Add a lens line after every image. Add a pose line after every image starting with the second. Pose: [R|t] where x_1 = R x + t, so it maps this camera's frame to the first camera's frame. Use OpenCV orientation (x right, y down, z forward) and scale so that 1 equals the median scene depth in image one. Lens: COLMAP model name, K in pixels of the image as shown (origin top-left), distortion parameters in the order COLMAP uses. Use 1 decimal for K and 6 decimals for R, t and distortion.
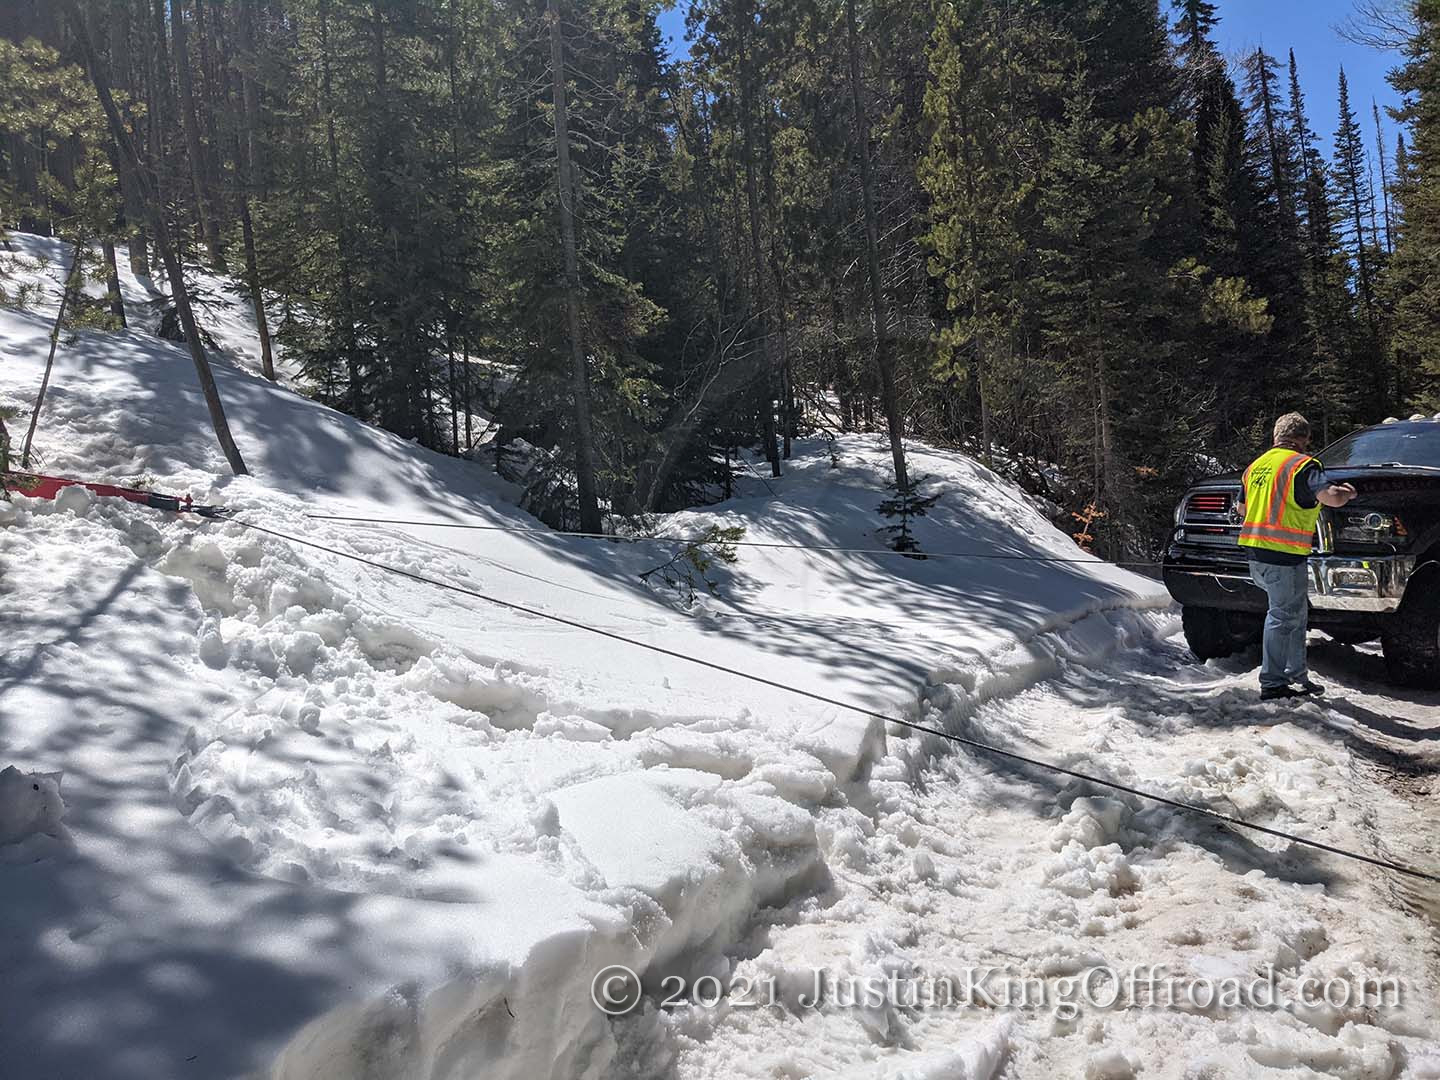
lens RADIAL K [[1211.8, 0, 721.8], [0, 1211.8, 615.4], [0, 0, 1]] dist [0.003327, 0.009439]
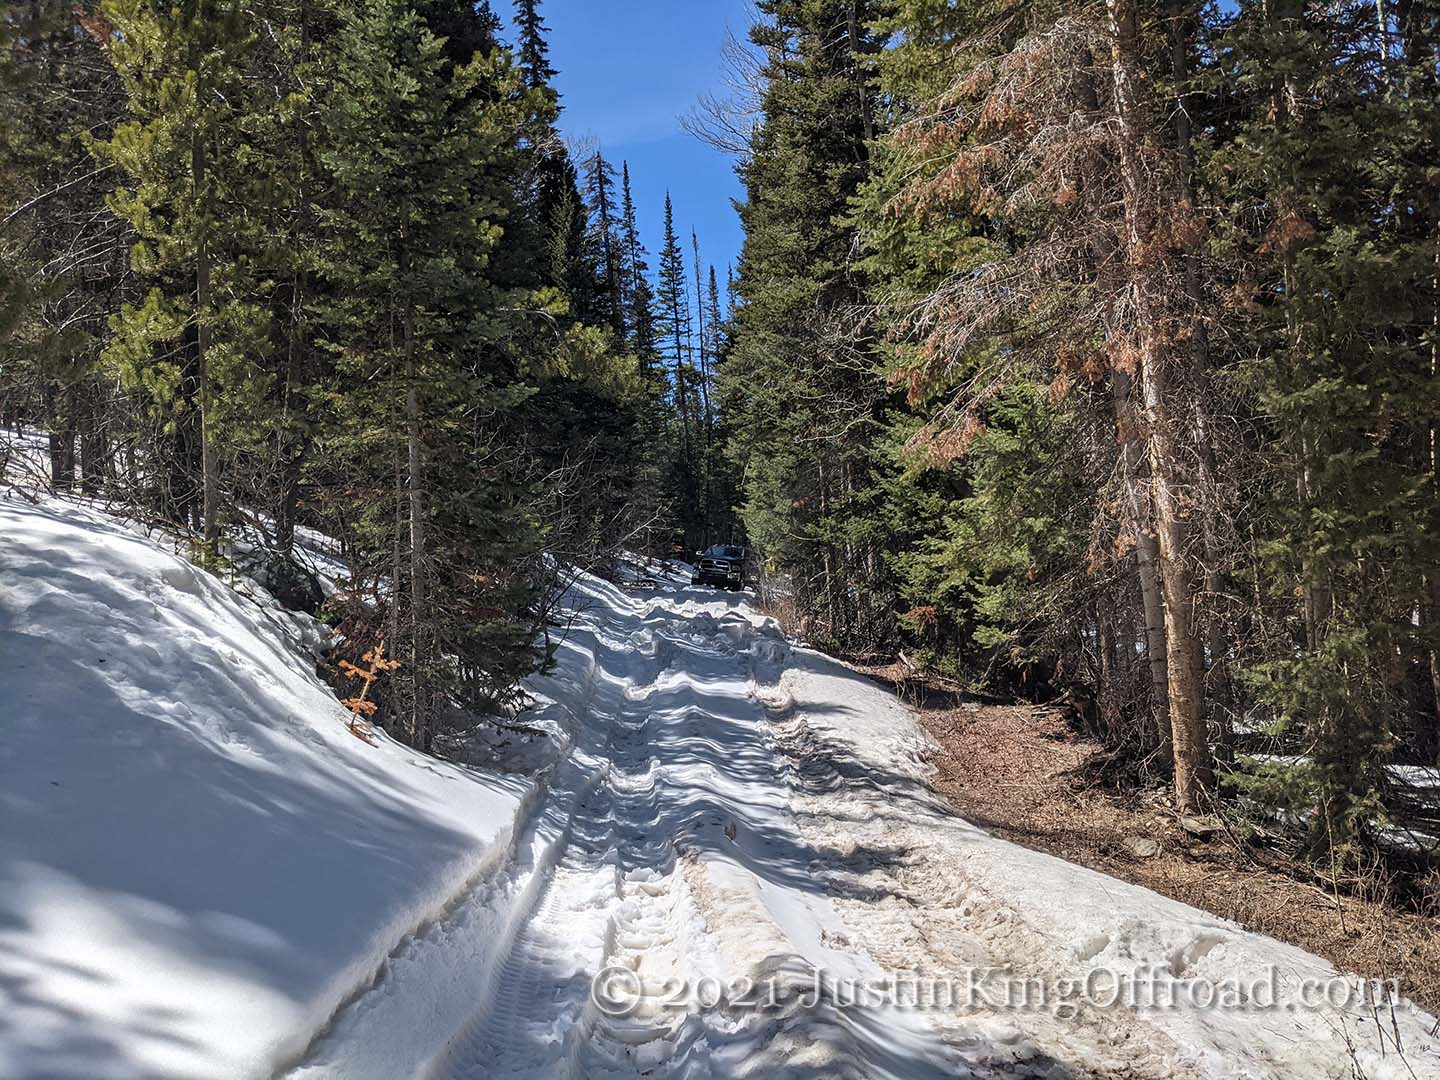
lens RADIAL K [[1139.7, 0, 720.0], [0, 1139.7, 540.0], [0, 0, 1]] dist [0.004359, 0.002028]
pose [[0.854585, 0.067004, 0.514970, 0.060645], [-0.000740, 0.991797, -0.127818, -0.025939], [-0.519310, 0.108850, 0.847625, 0.172496]]
